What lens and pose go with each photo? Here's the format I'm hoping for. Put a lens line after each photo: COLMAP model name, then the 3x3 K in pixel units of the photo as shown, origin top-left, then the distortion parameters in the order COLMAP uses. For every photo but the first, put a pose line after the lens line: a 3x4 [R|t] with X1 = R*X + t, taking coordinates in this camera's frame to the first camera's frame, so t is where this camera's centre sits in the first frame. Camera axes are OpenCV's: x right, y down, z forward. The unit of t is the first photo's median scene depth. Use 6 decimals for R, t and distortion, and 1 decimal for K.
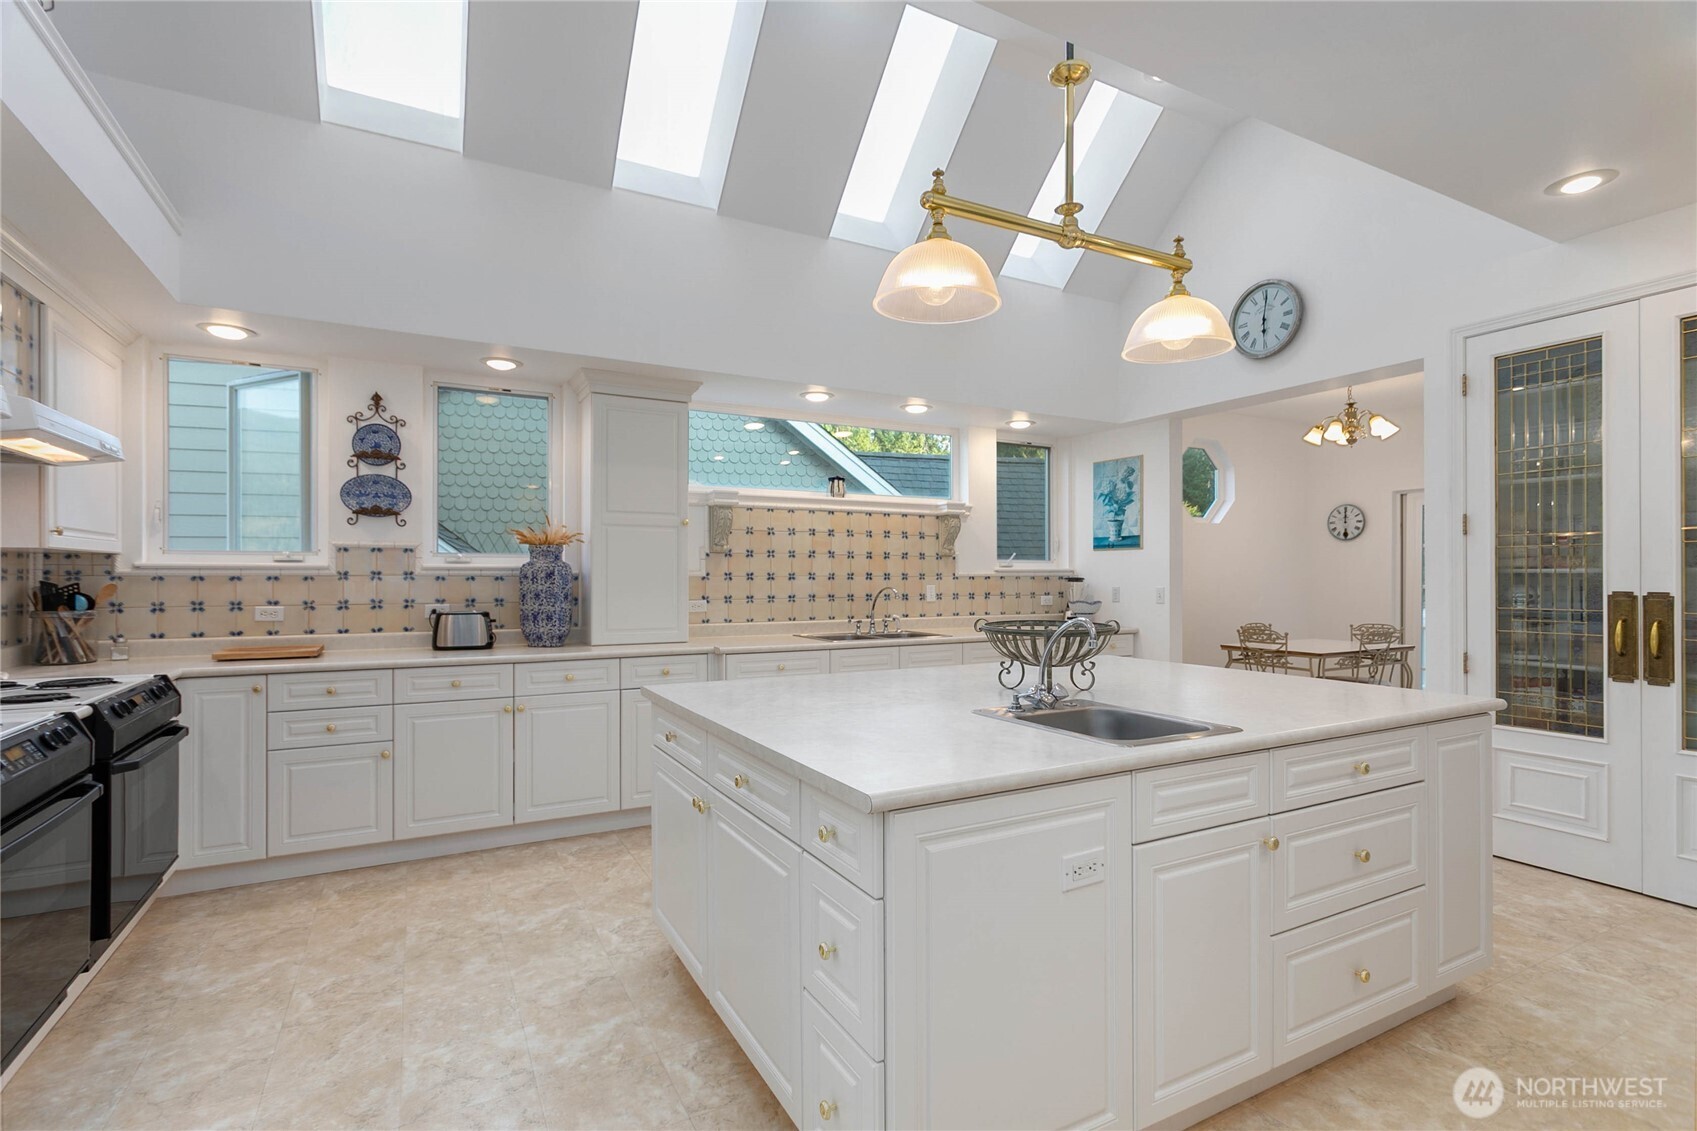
lens RADIAL K [[800.4, 0, 842.5], [0, 800.4, 572.8], [0, 0, 1]] dist [0.004407, 0.001026]
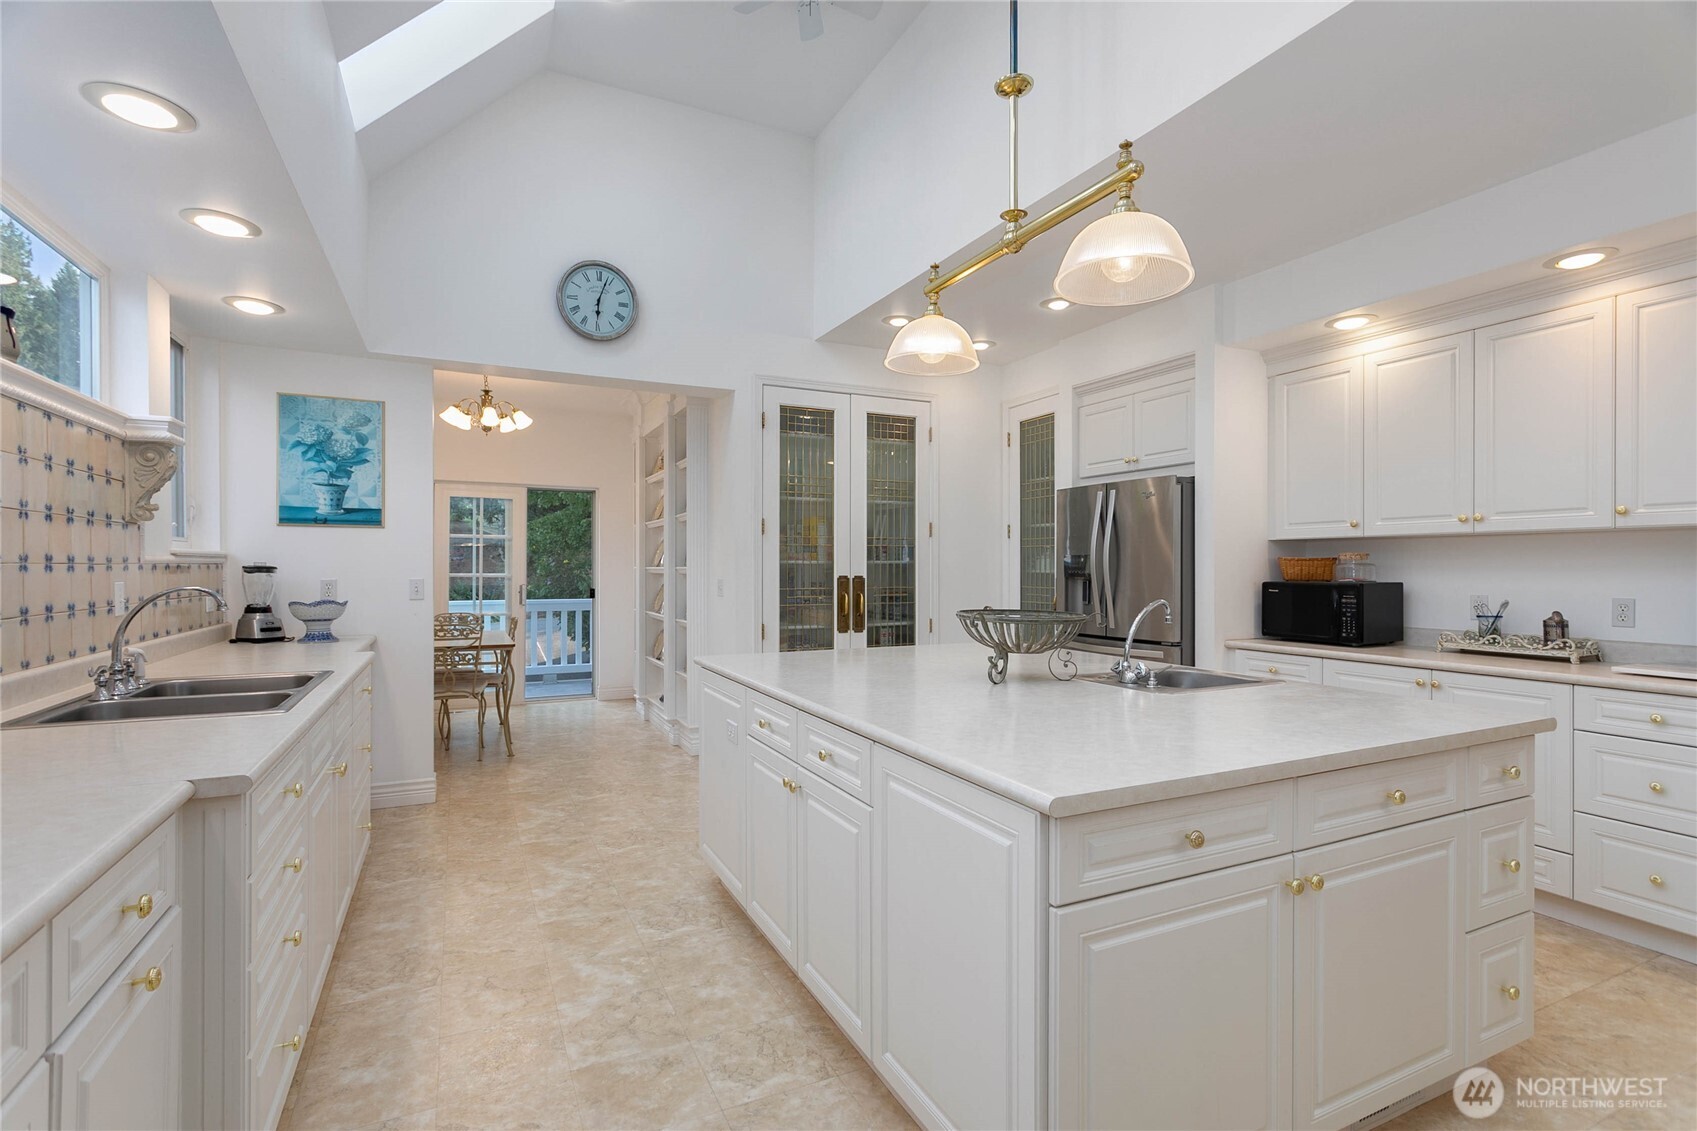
lens RADIAL K [[800.4, 0, 842.0], [0, 800.4, 568.2], [0, 0, 1]] dist [0.004407, 0.001026]
pose [[0.045306, -0.000279, 0.998973, -0.346612], [-0.006226, 0.999980, 0.000562, 0.004615], [-0.998954, -0.006245, 0.045303, 0.530481]]
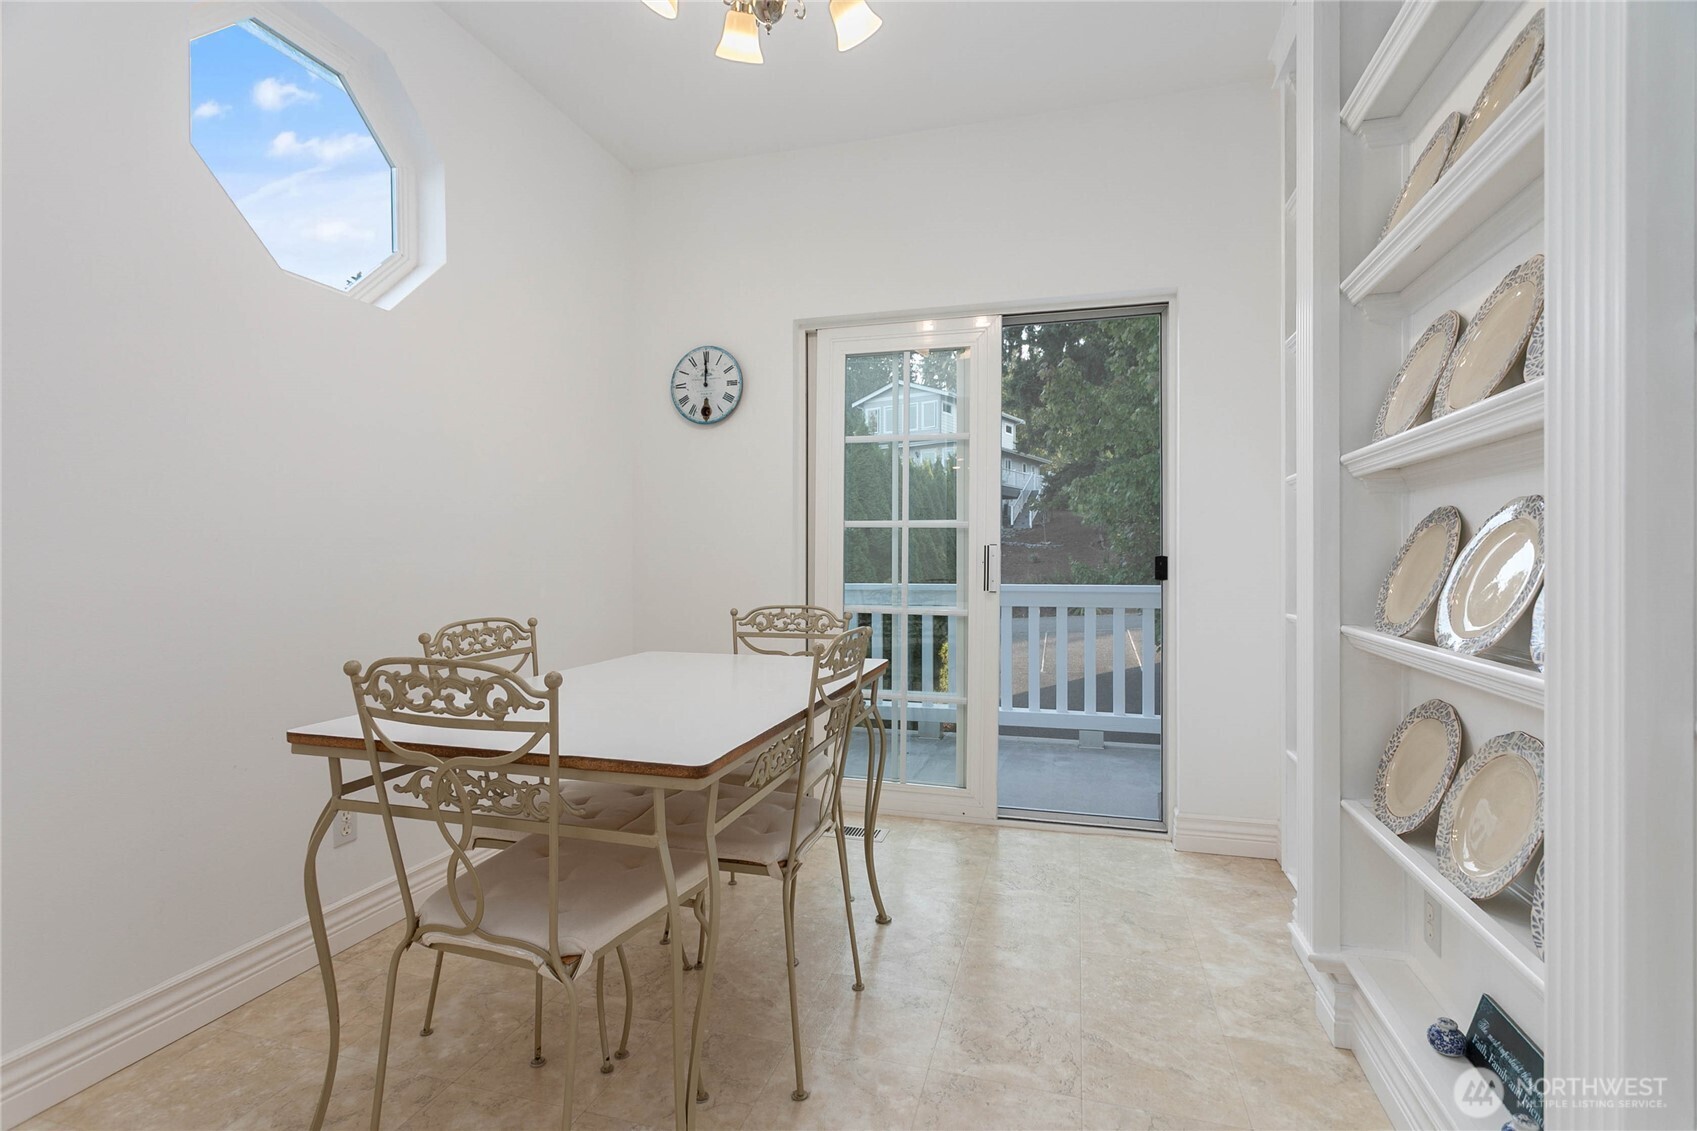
lens RADIAL K [[800.4, 0, 842.2], [0, 800.4, 566.5], [0, 0, 1]] dist [0.004407, 0.001026]
pose [[0.702135, -0.005626, 0.712022, 0.449577], [-0.003518, 0.999929, 0.011370, 0.043977], [-0.712035, -0.010488, 0.702066, 0.786311]]
